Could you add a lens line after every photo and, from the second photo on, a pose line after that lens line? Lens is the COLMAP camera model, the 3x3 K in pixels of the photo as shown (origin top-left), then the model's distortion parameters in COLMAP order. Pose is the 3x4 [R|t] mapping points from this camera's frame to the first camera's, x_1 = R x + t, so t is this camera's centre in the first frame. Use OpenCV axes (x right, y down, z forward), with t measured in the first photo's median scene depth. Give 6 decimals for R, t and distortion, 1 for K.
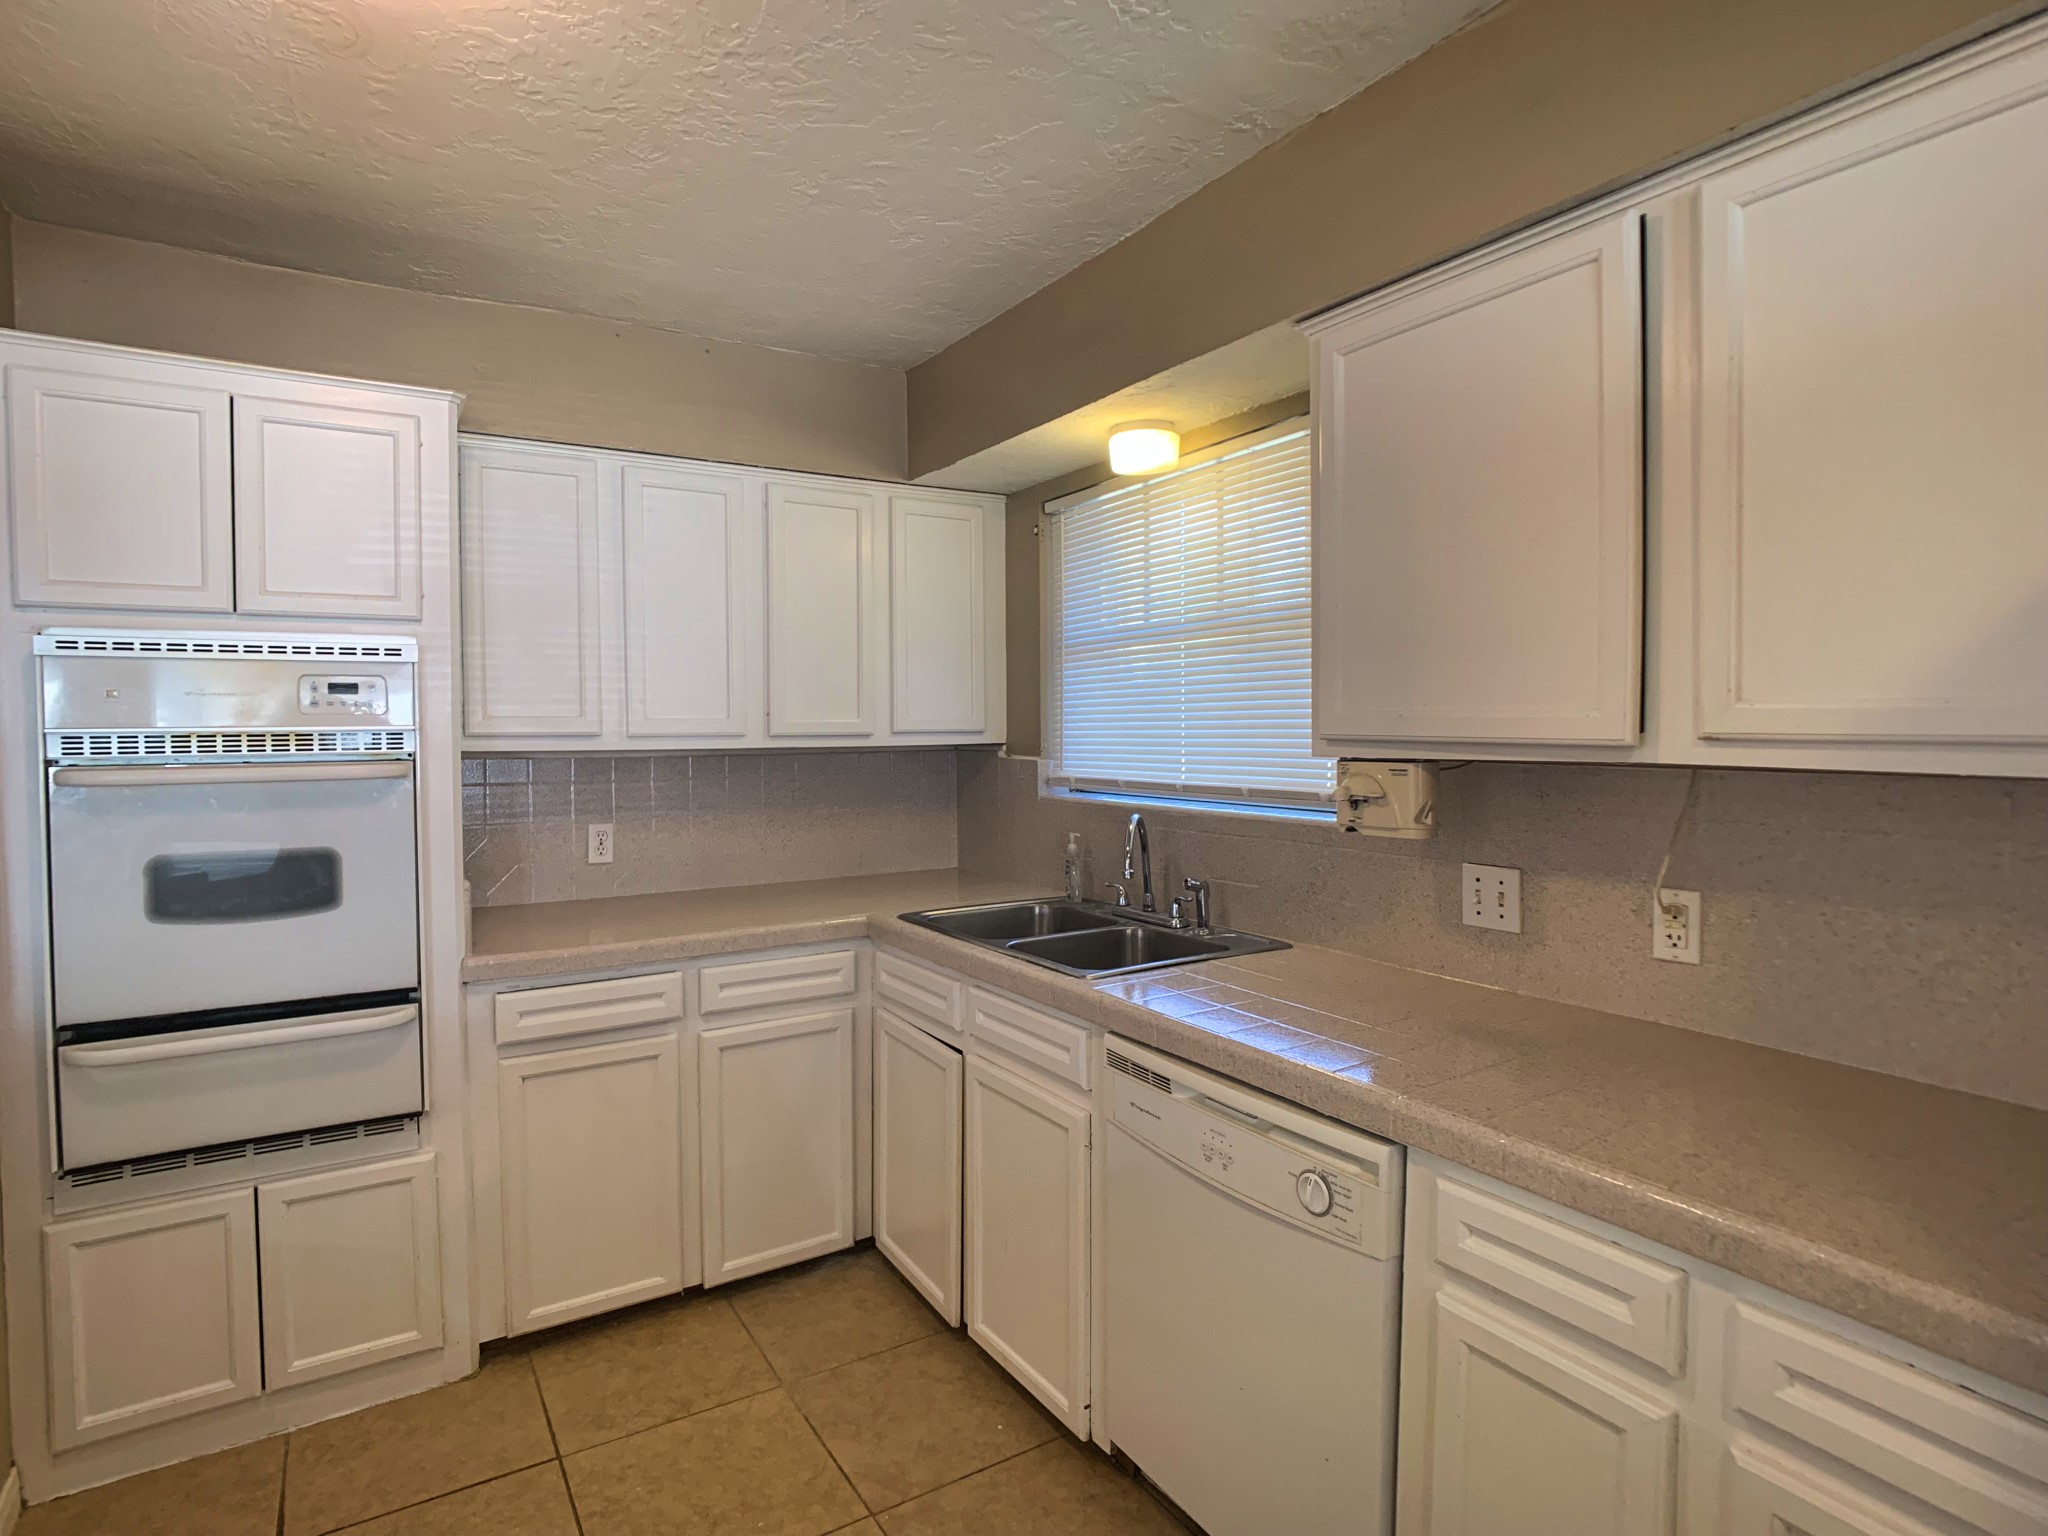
lens RADIAL K [[1048.3, 0, 993.7], [0, 1048.3, 758.6], [0, 0, 1]] dist [-0.040901, -0.000191]
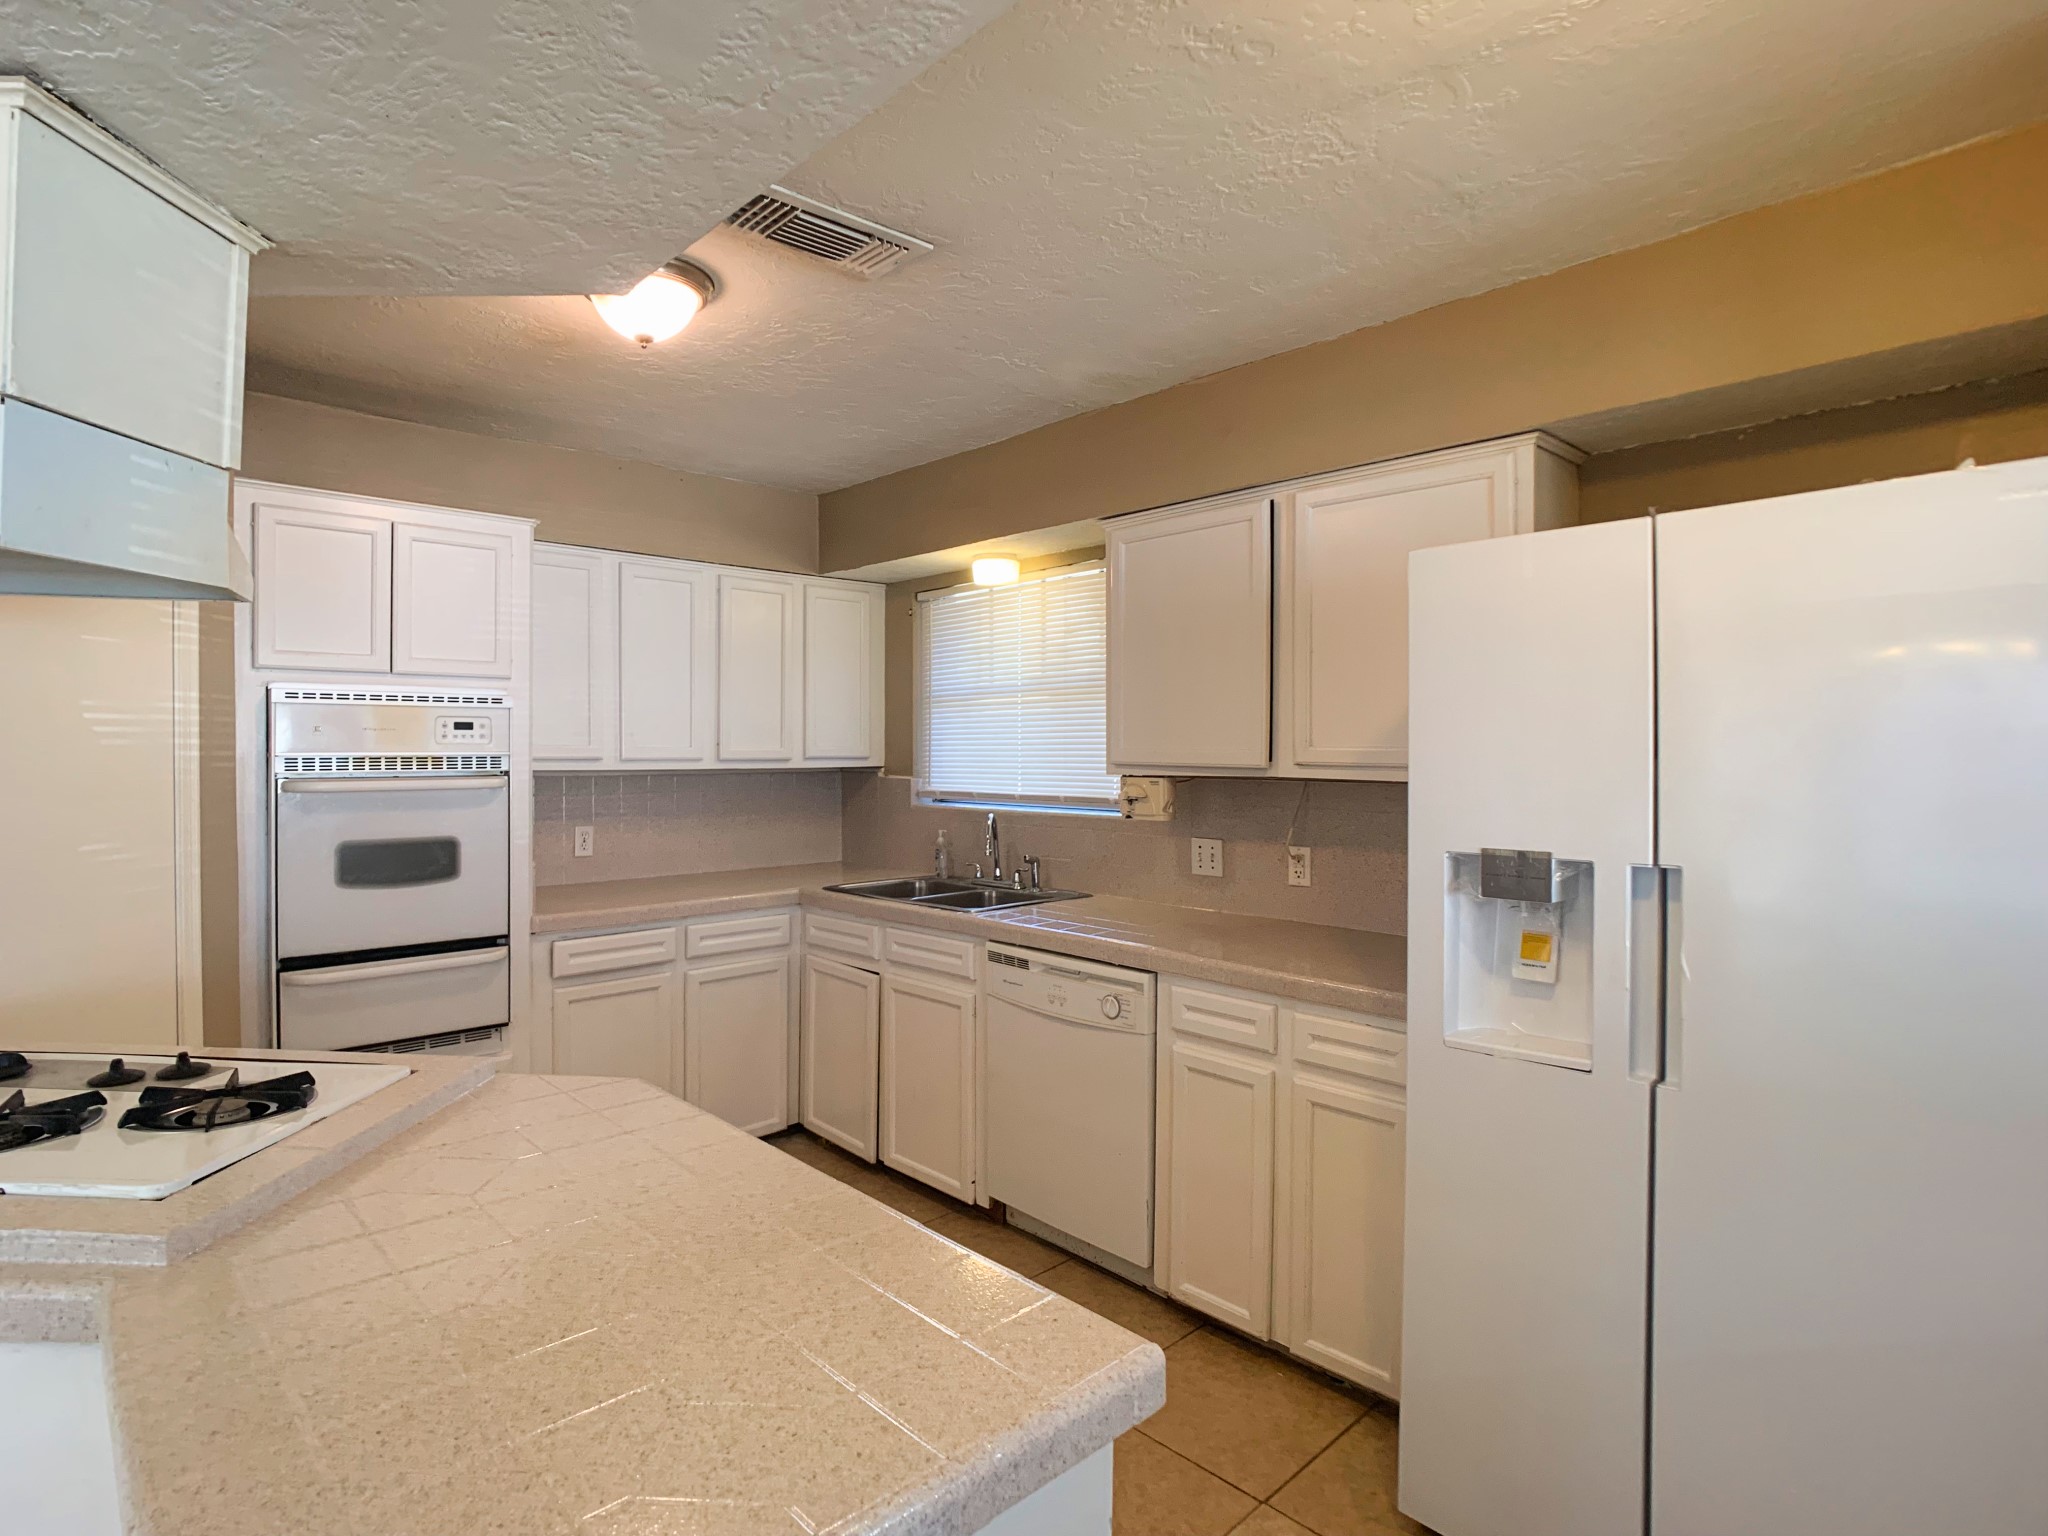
lens RADIAL K [[1048.3, 0, 993.7], [0, 1048.3, 758.6], [0, 0, 1]] dist [-0.040901, -0.000191]
pose [[0.979699, 0.005730, 0.200395, -0.187569], [-0.001001, 0.999719, -0.023694, 0.011069], [-0.200474, 0.023012, 0.979429, -0.548641]]
